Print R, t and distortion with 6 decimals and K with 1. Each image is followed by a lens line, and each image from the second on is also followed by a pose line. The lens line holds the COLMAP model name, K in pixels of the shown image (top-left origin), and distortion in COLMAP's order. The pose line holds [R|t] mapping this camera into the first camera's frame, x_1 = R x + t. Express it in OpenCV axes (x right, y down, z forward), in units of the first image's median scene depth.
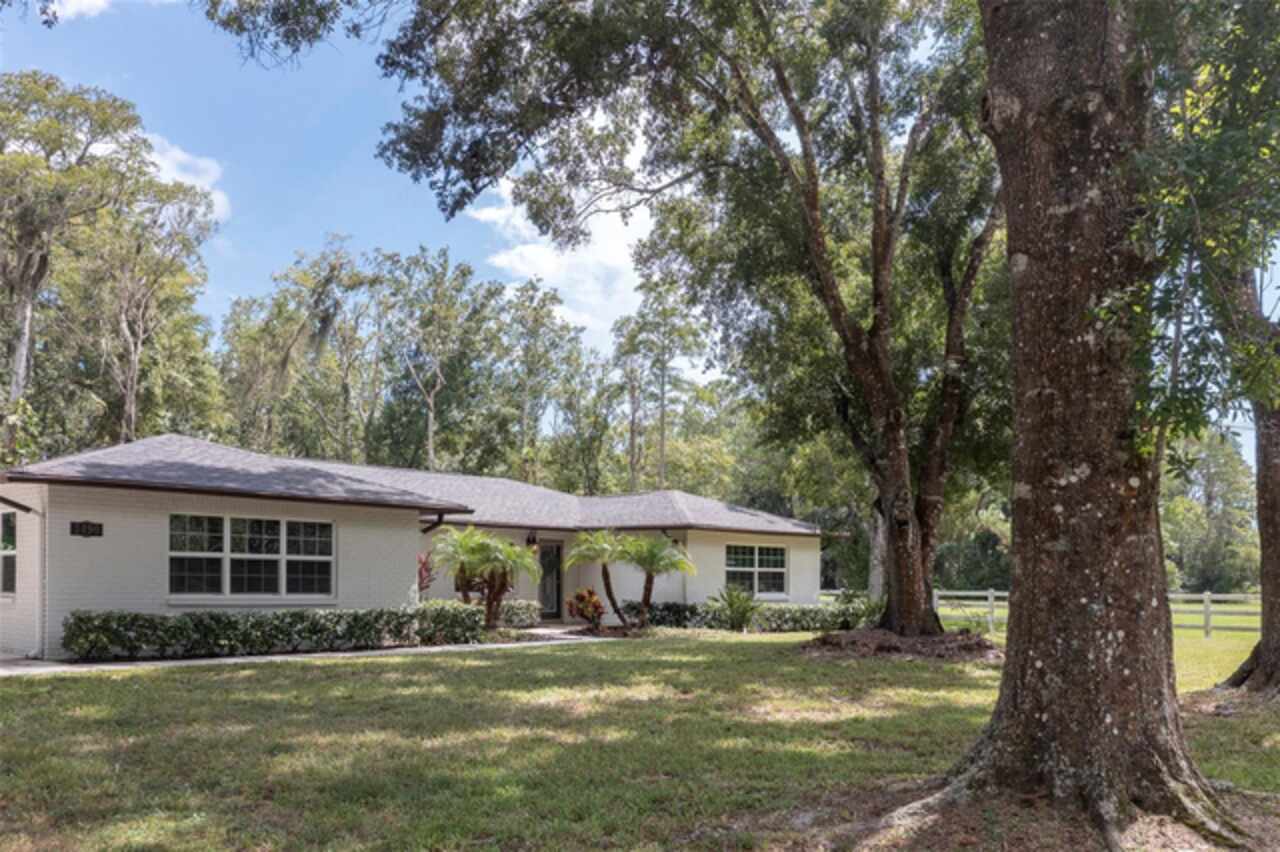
lens RADIAL K [[1302.6, 0, 640.6], [0, 1302.6, 536.7], [0, 0, 1]] dist [0.013550, 0.002507]
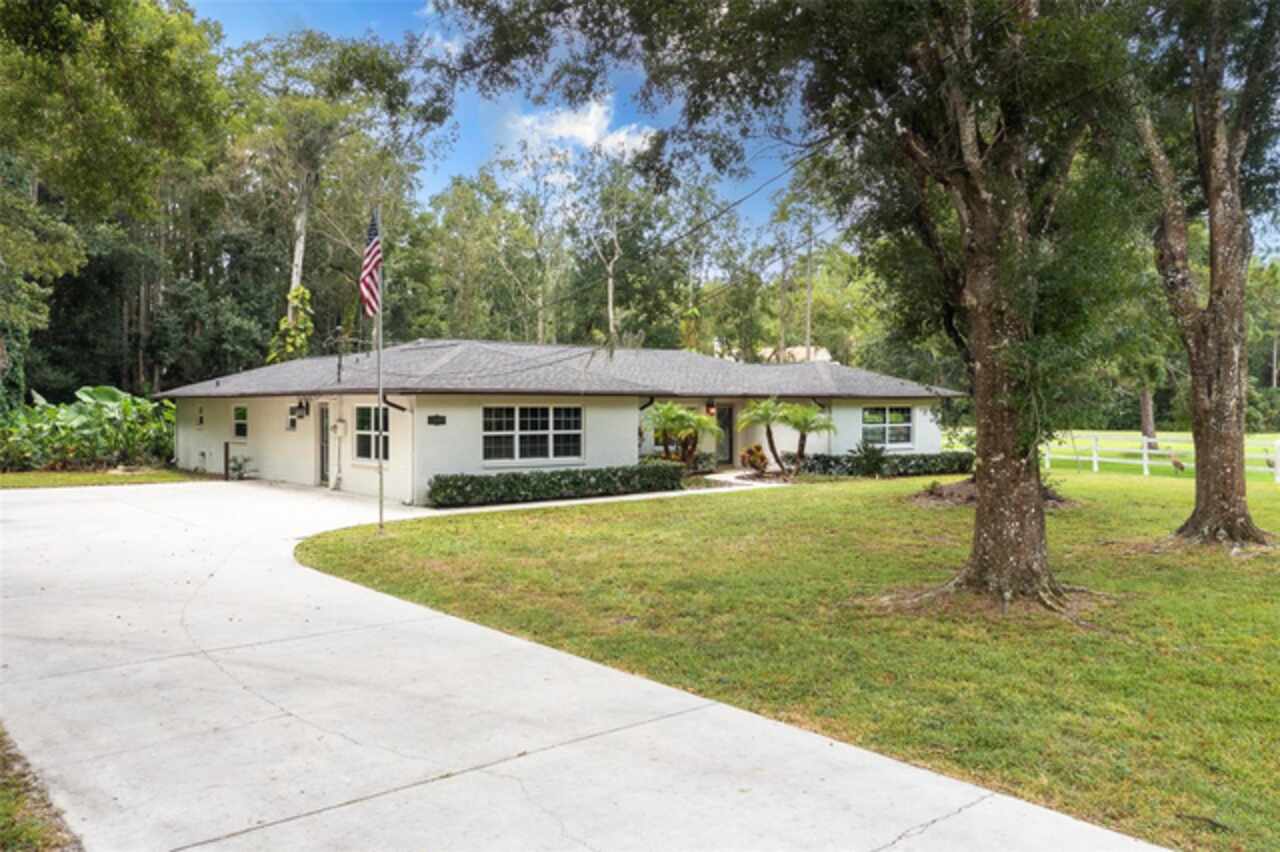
lens RADIAL K [[1244.8, 0, 640.0], [0, 1244.8, 426.0], [0, 0, 1]] dist [0.089107, 0.001842]
pose [[0.993245, -0.002890, -0.115996, -0.010751], [0.008883, 0.998650, 0.051183, -0.045188], [0.115691, -0.051868, 0.991930, -0.268687]]
